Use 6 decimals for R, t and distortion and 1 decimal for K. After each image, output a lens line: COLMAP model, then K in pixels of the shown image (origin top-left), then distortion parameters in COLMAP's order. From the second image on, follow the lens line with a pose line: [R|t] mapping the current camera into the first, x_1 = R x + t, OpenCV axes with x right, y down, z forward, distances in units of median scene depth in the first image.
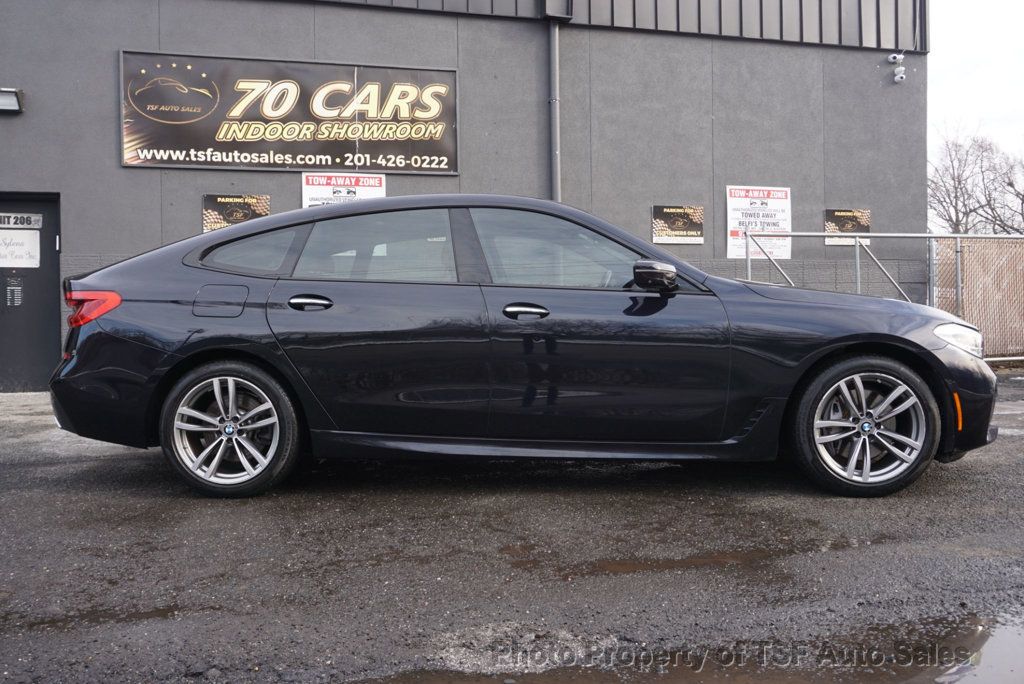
lens RADIAL K [[831.9, 0, 512.0], [0, 831.9, 342.0], [0, 0, 1]] dist [-0.008025, -0.005263]
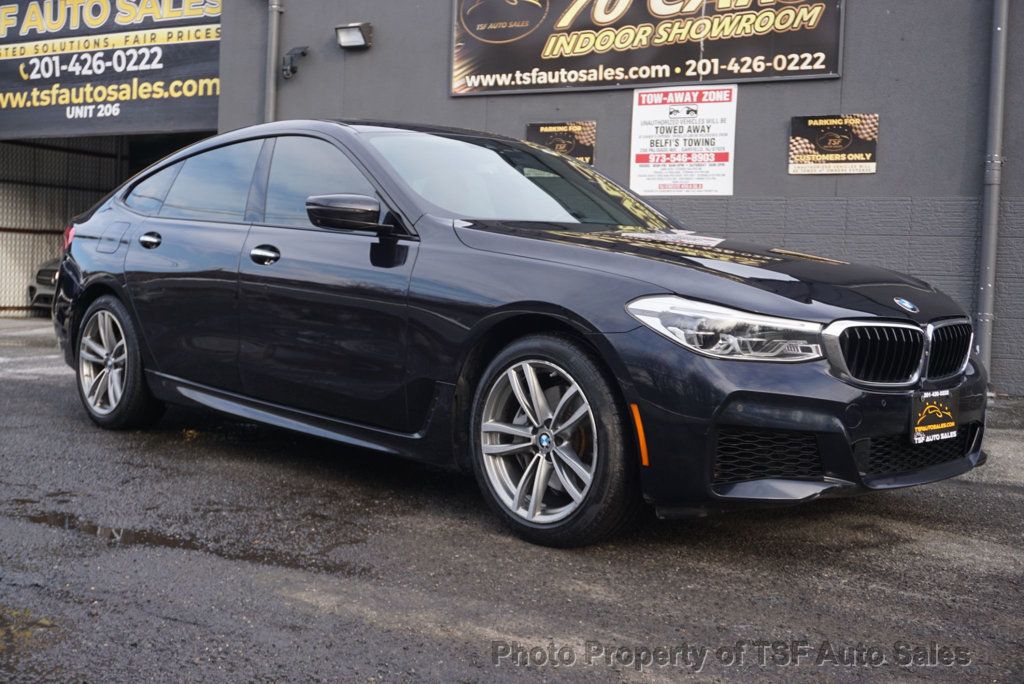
lens RADIAL K [[1191.5, 0, 512.0], [0, 1191.5, 342.0], [0, 0, 1]] dist [-0.011167, 0.014800]
pose [[0.720329, 0.079636, -0.689045, 0.463288], [-0.069050, 0.996686, 0.043006, -0.008012], [0.690187, 0.016600, 0.723441, 0.117623]]
